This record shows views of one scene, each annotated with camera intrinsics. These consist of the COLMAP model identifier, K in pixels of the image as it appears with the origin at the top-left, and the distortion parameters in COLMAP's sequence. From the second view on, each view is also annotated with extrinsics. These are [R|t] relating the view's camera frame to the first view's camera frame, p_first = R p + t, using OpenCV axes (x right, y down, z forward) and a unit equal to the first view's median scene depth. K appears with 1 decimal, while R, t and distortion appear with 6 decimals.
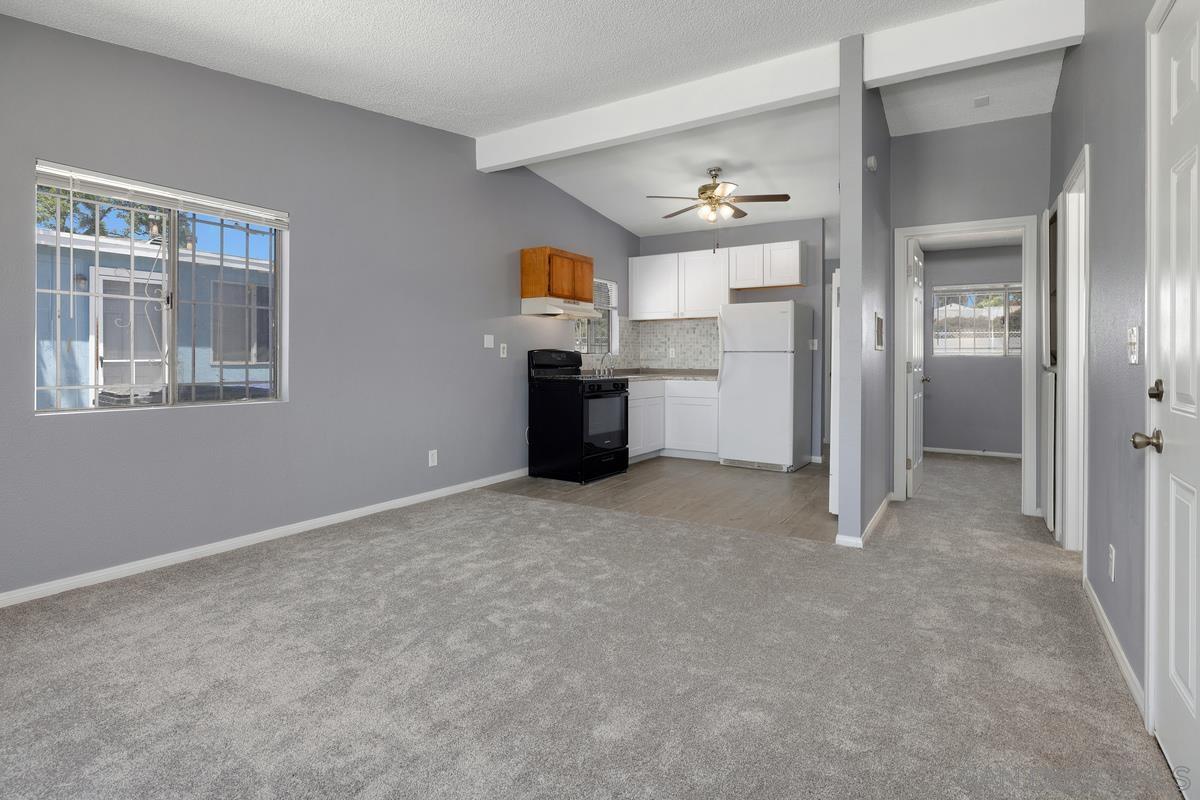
lens RADIAL K [[584.4, 0, 598.8], [0, 584.4, 366.8], [0, 0, 1]] dist [0.000039, 0.000078]
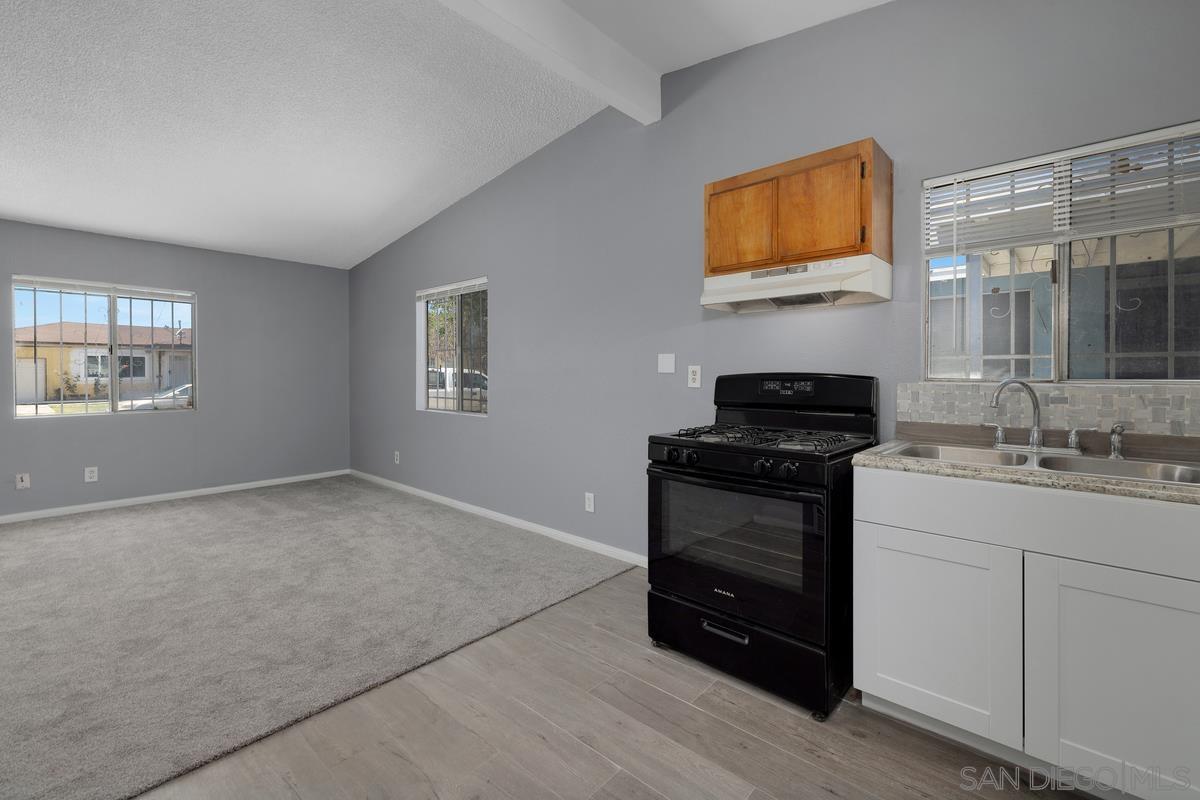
lens RADIAL K [[515.6, 0, 612.7], [0, 515.6, 378.8], [0, 0, 1]] dist [0.001148, 0.000202]
pose [[-0.153704, 0.008413, -0.988081, 0.348689], [-0.011582, 0.999880, 0.010315, -0.025892], [0.988049, 0.013029, -0.153588, 0.862952]]
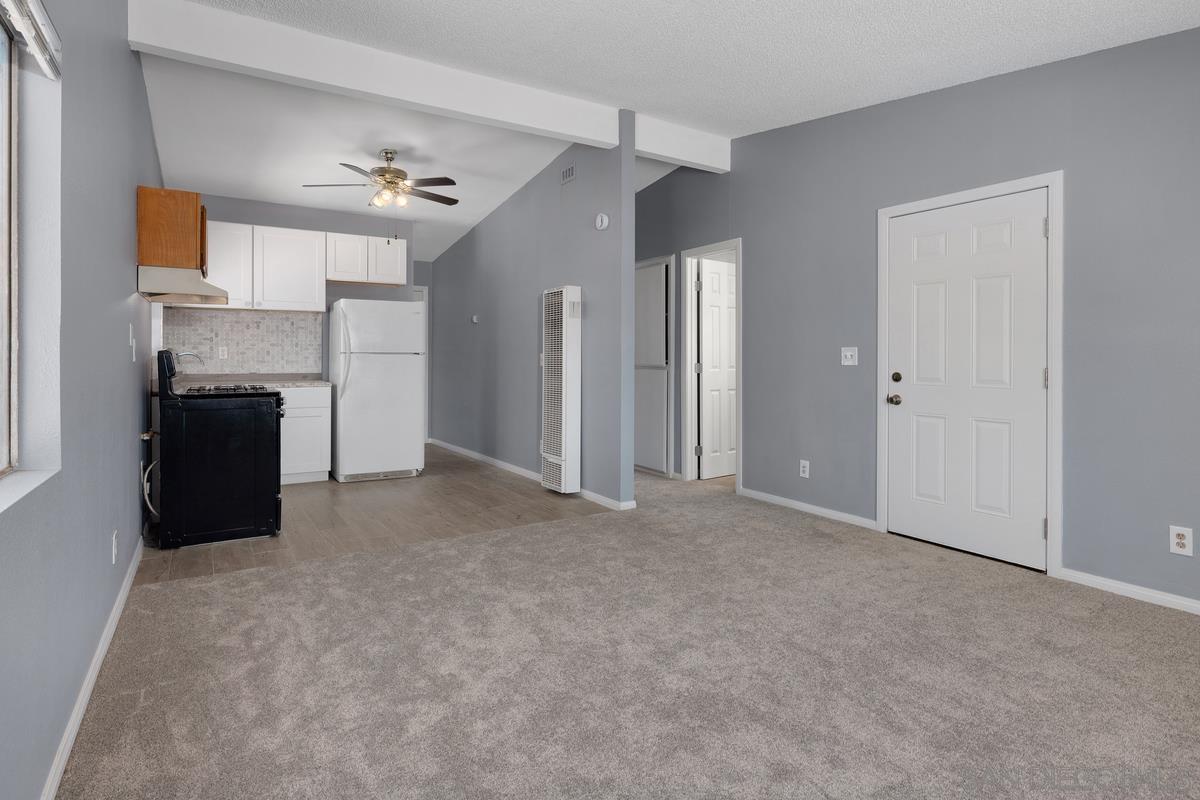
lens RADIAL K [[614.6, 0, 573.0], [0, 614.6, 357.8], [0, 0, 1]] dist [-0.000784, -0.000129]
pose [[0.445247, -0.003634, 0.895401, -0.454950], [0.012642, 0.999918, -0.002229, -0.011930], [-0.895319, 0.012312, 0.445256, 0.284827]]
